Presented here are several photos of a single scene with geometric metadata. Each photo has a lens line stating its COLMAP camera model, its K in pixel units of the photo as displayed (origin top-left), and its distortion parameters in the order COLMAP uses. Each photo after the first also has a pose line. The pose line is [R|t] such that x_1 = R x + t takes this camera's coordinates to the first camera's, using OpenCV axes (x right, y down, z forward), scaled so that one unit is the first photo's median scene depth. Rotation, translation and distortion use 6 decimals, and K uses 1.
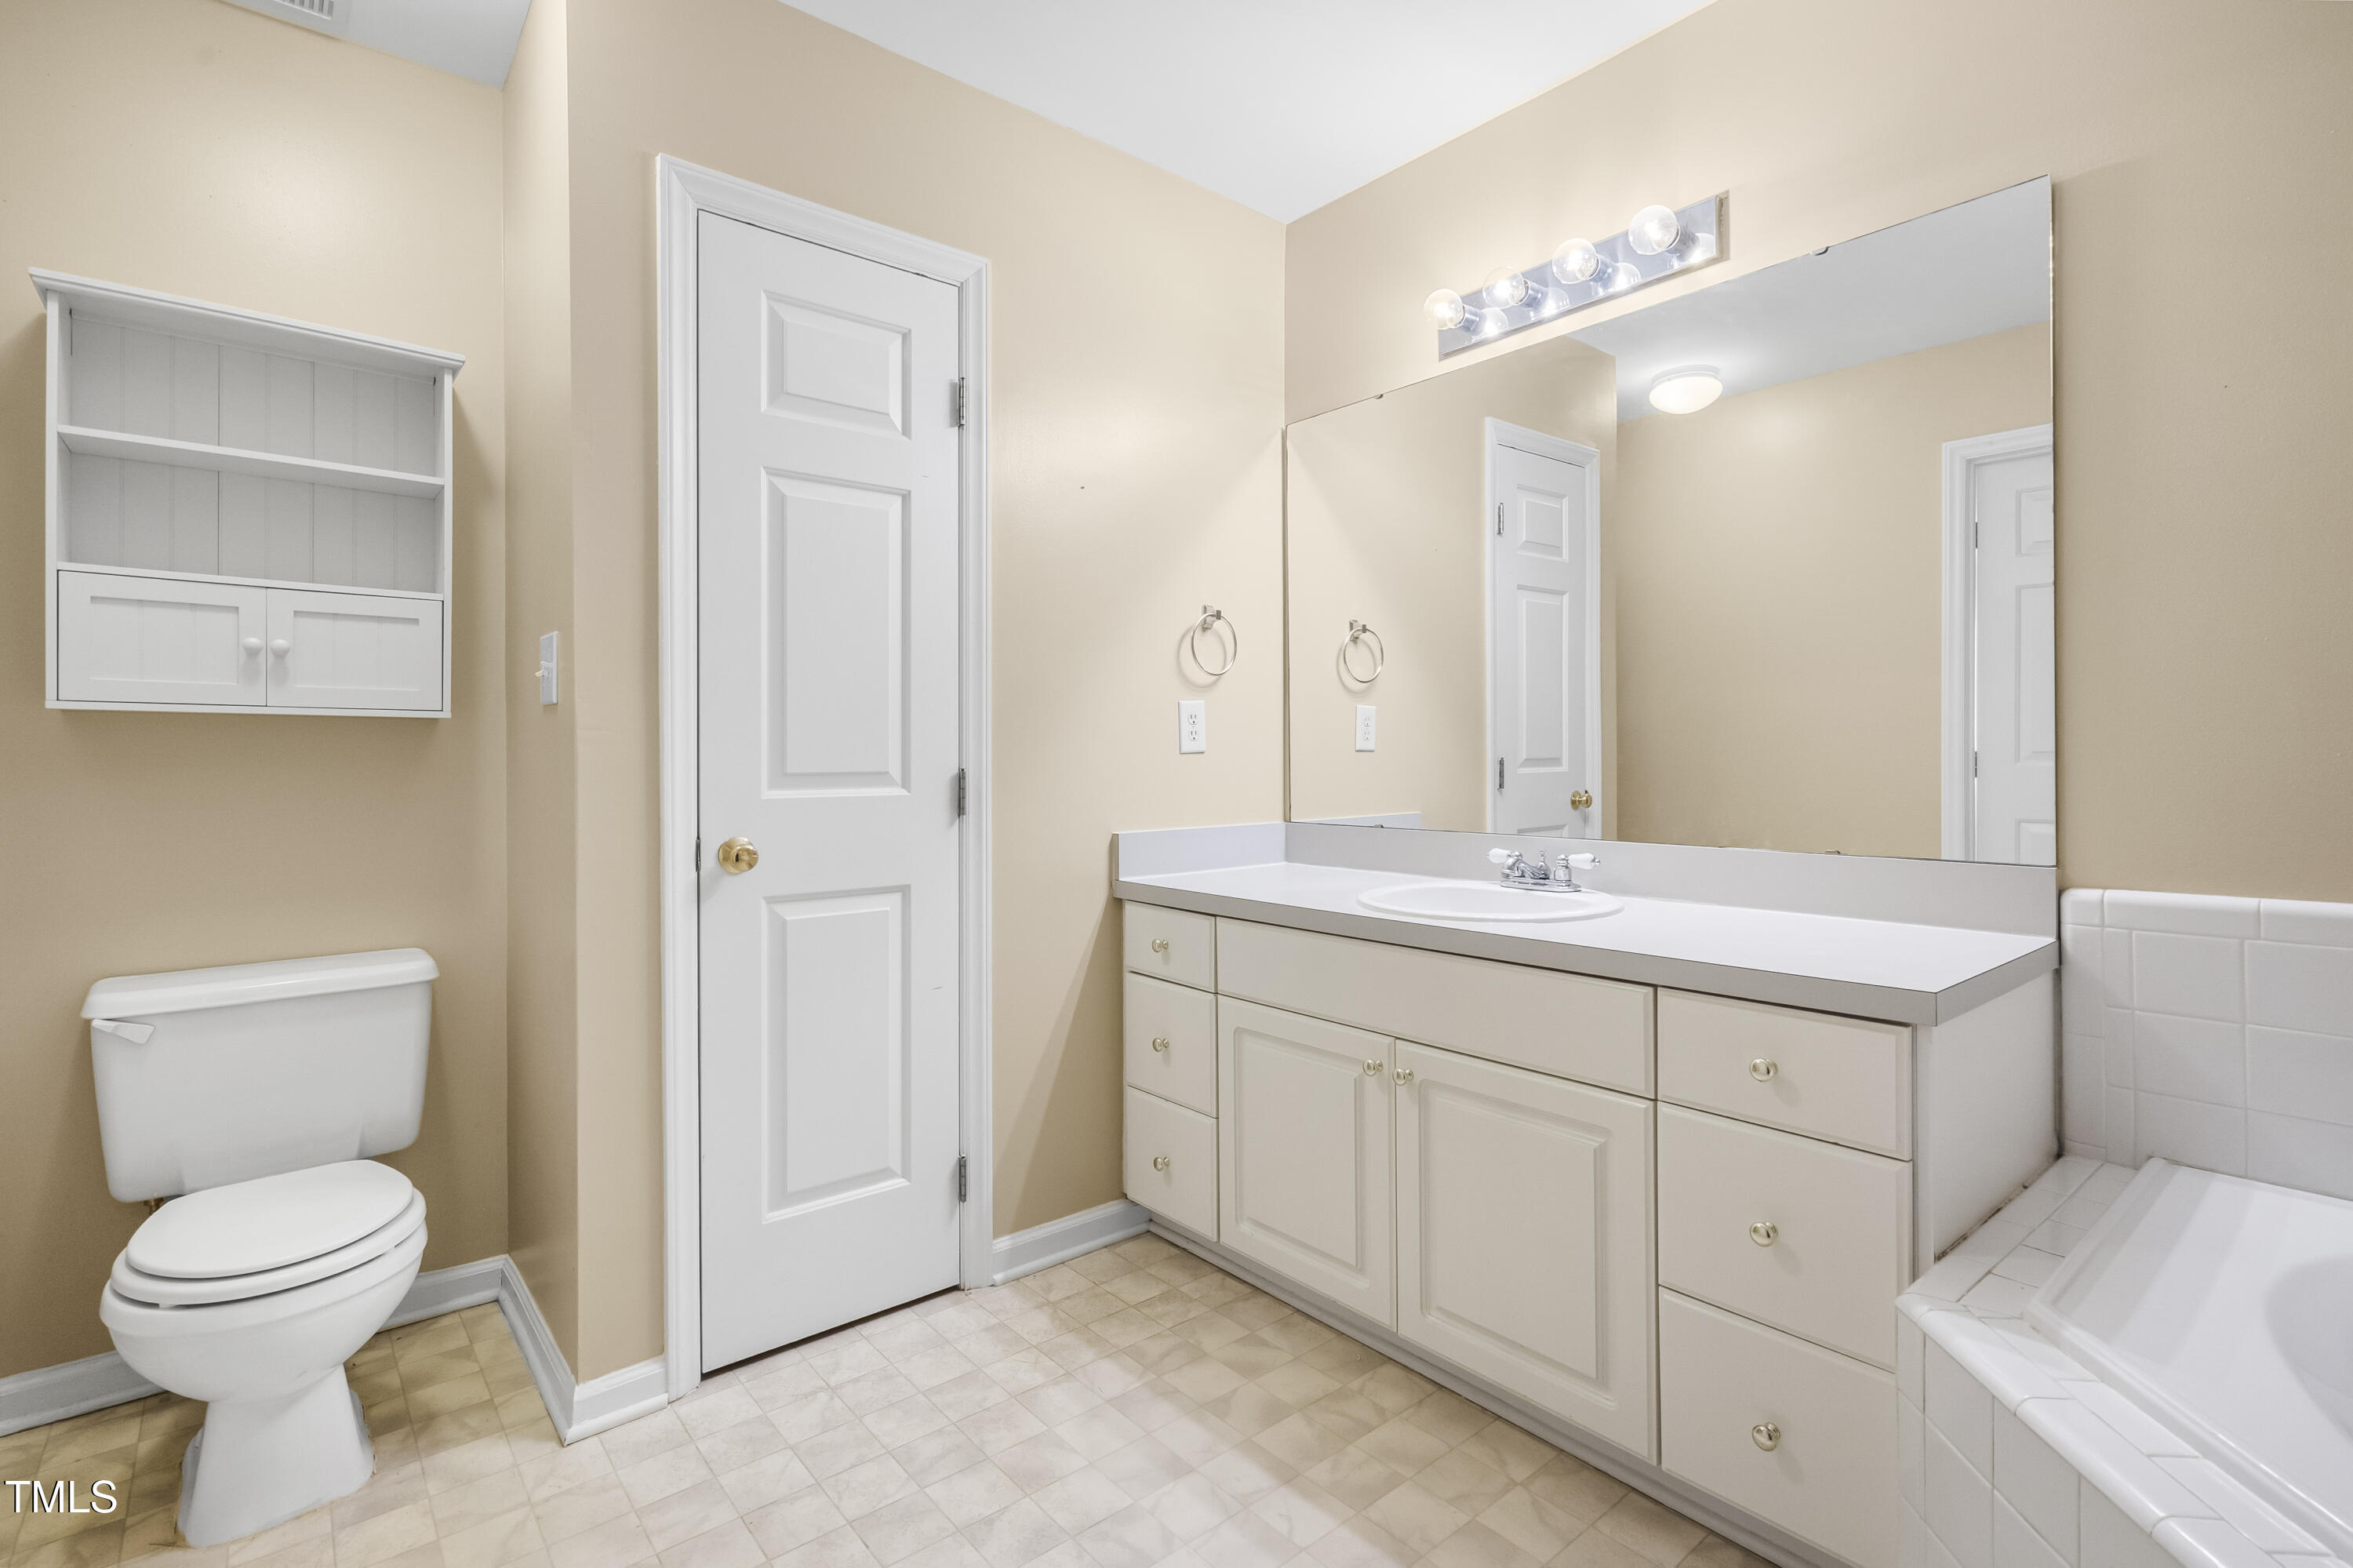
lens RADIAL K [[1079.7, 0, 1176.9], [0, 1079.7, 775.9], [0, 0, 1]] dist [-0.000523, -0.000037]
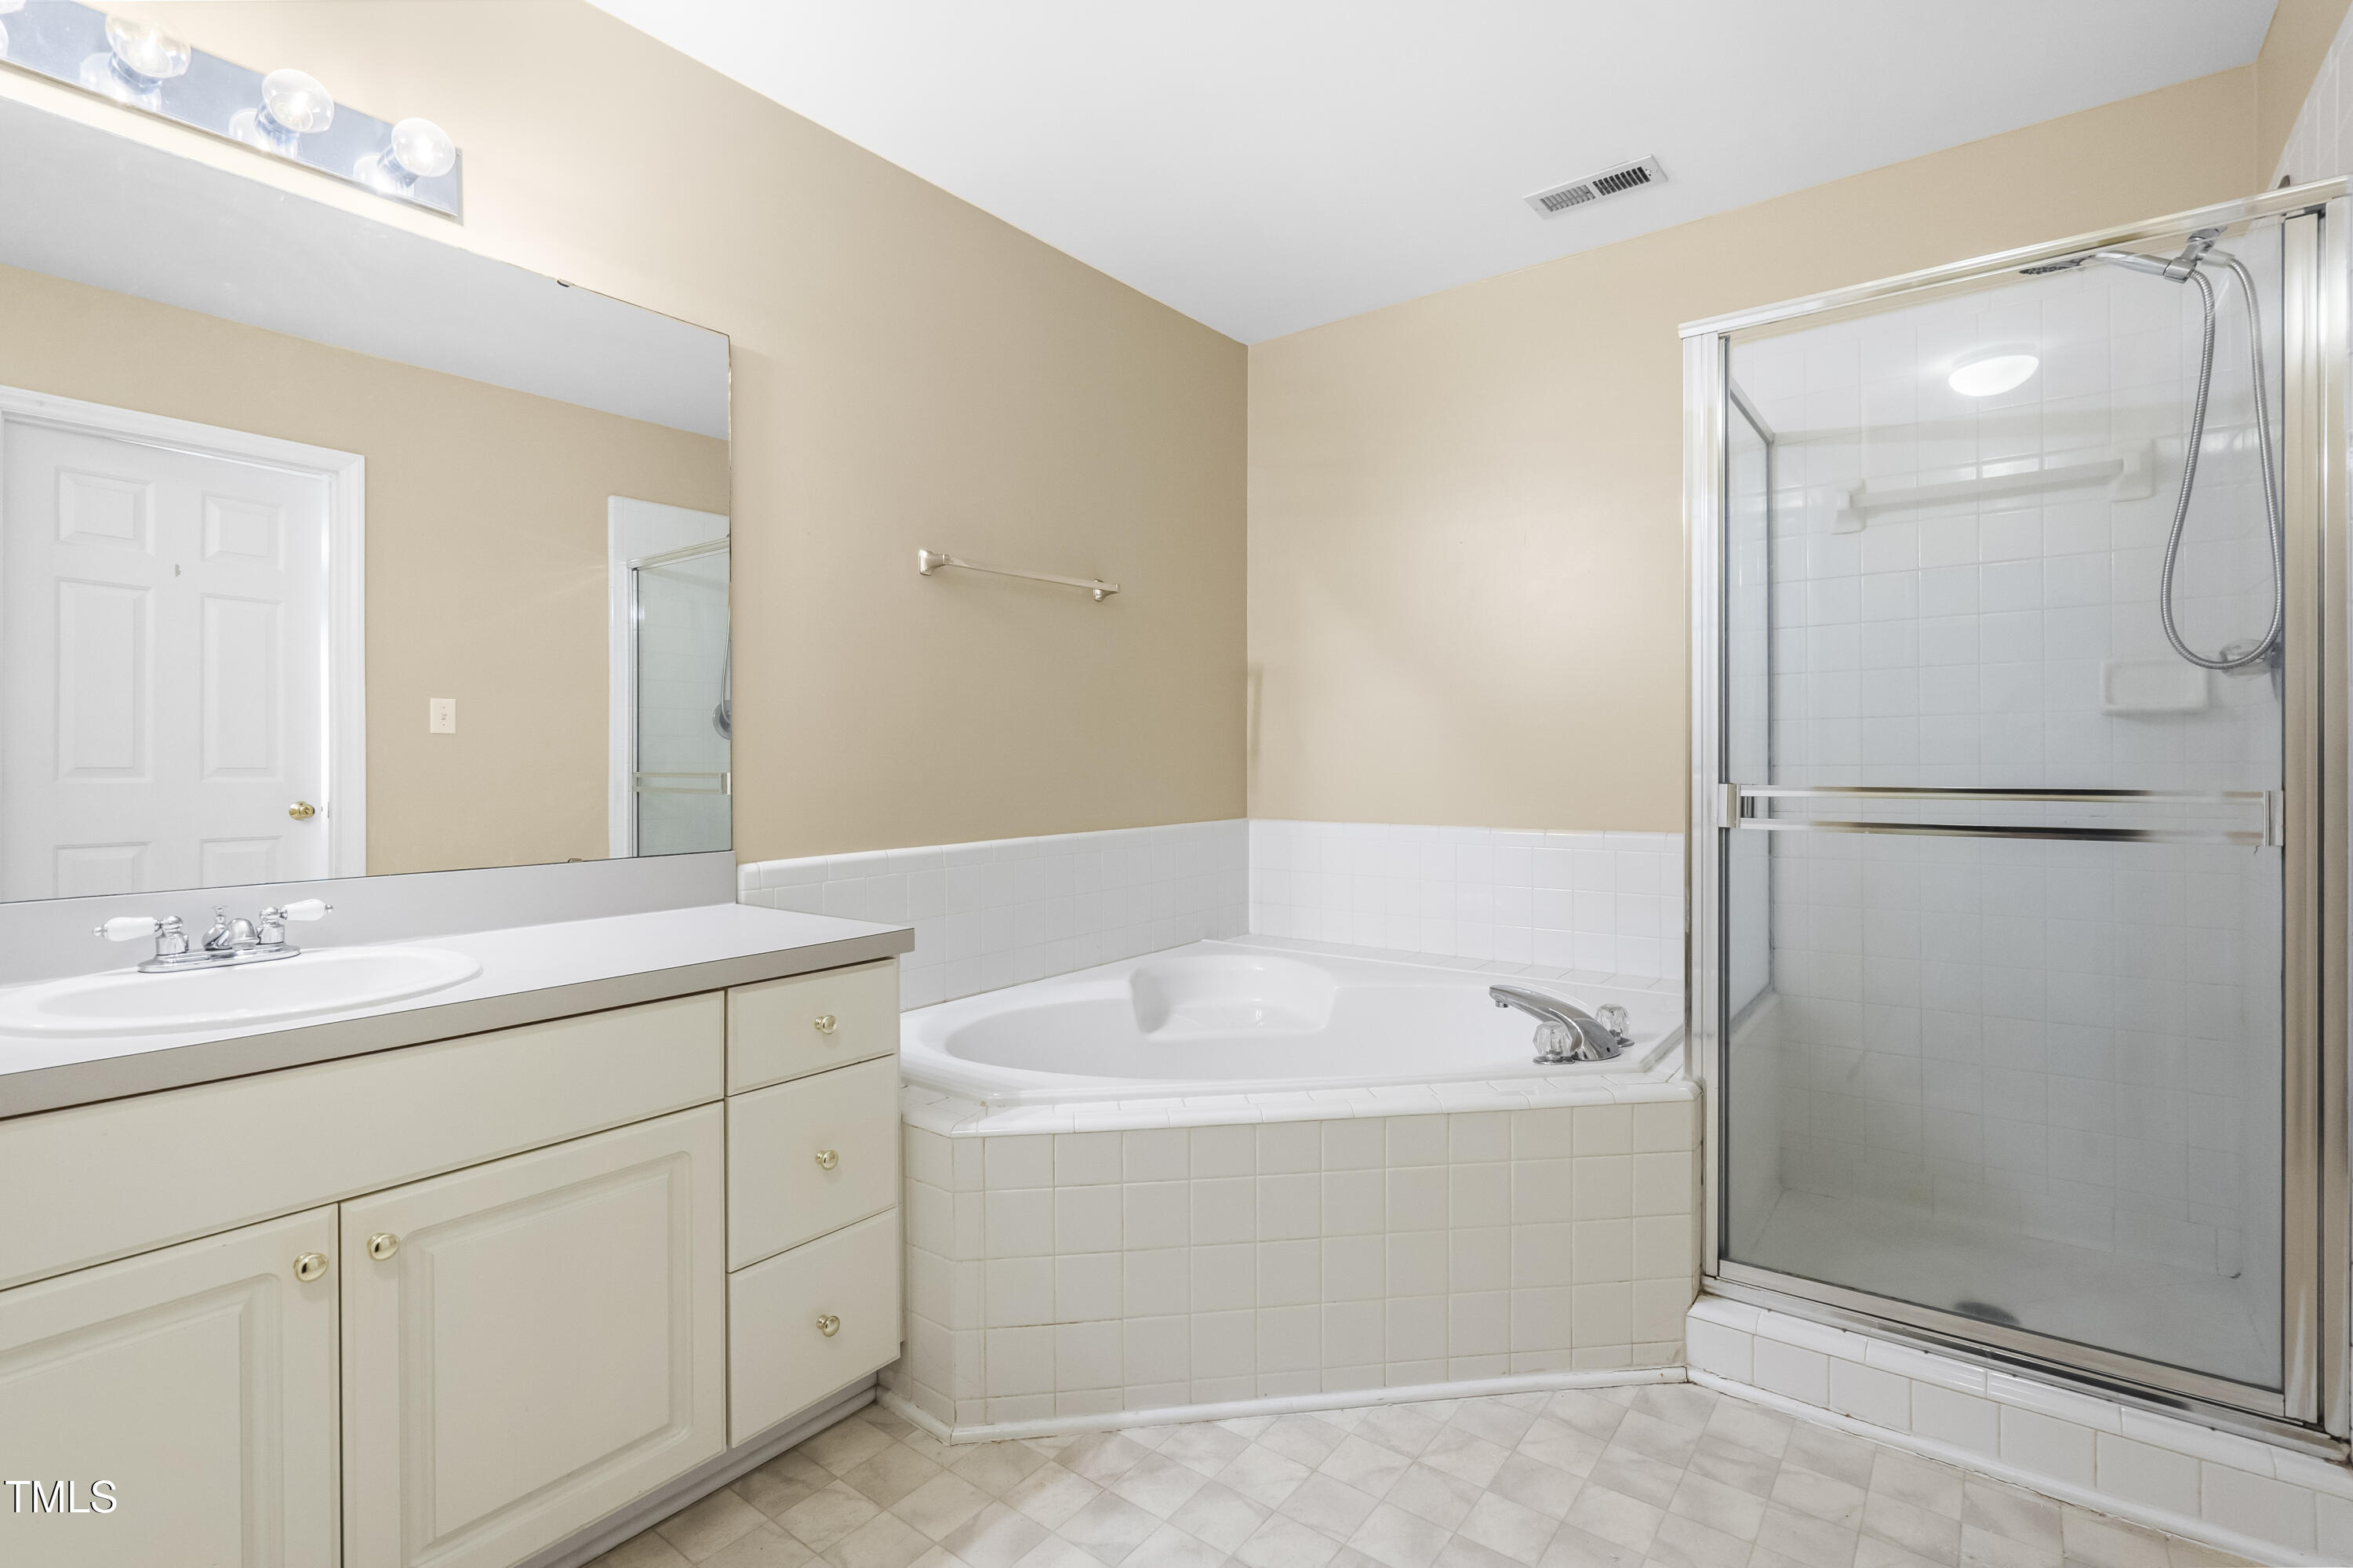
lens RADIAL K [[1079.7, 0, 1176.9], [0, 1079.7, 775.9], [0, 0, 1]] dist [-0.000523, -0.000037]
pose [[-0.213644, -0.006437, 0.976890, -0.625043], [0.023945, 0.999643, 0.011824, -0.011077], [-0.976618, 0.025917, -0.213413, 0.743074]]
